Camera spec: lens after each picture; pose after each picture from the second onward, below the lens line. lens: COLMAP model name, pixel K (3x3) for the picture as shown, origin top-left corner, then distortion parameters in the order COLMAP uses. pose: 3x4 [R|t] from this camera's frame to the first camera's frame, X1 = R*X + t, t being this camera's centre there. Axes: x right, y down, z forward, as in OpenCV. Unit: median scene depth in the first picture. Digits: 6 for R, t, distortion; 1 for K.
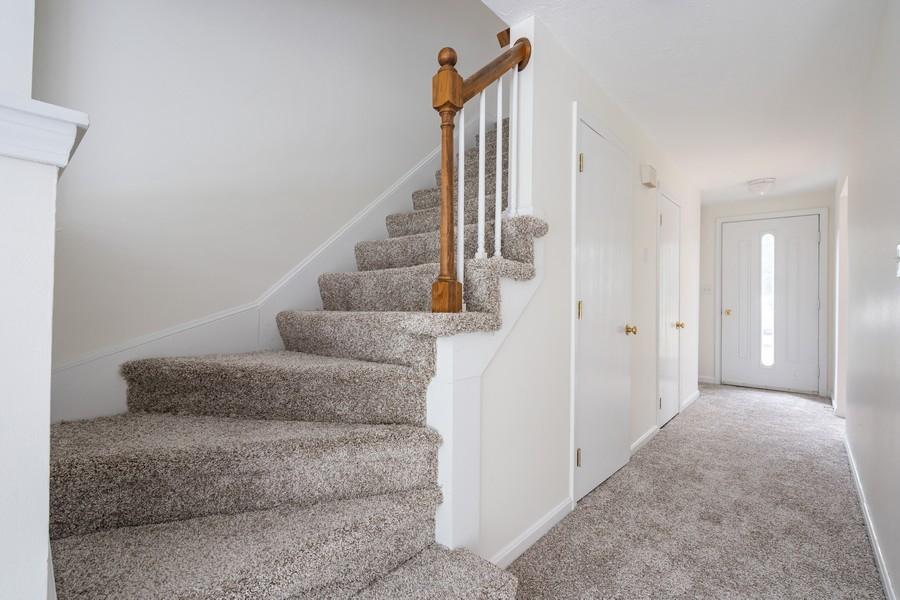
lens RADIAL K [[411.1, 0, 450.0], [0, 411.1, 300.0], [0, 0, 1]] dist [-0.002879, 0.000009]
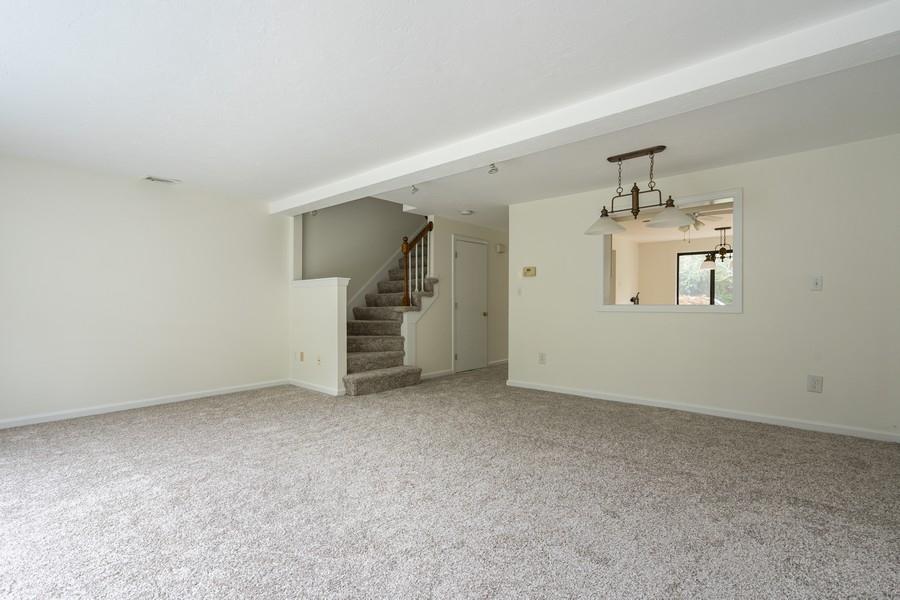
lens RADIAL K [[431.0, 0, 448.7], [0, 431.0, 310.3], [0, 0, 1]] dist [-0.000702, -0.000027]
pose [[0.999936, -0.009705, 0.005897, 0.335929], [0.009609, 0.999823, 0.016193, 0.005619], [-0.006053, -0.016135, 0.999851, -2.772954]]
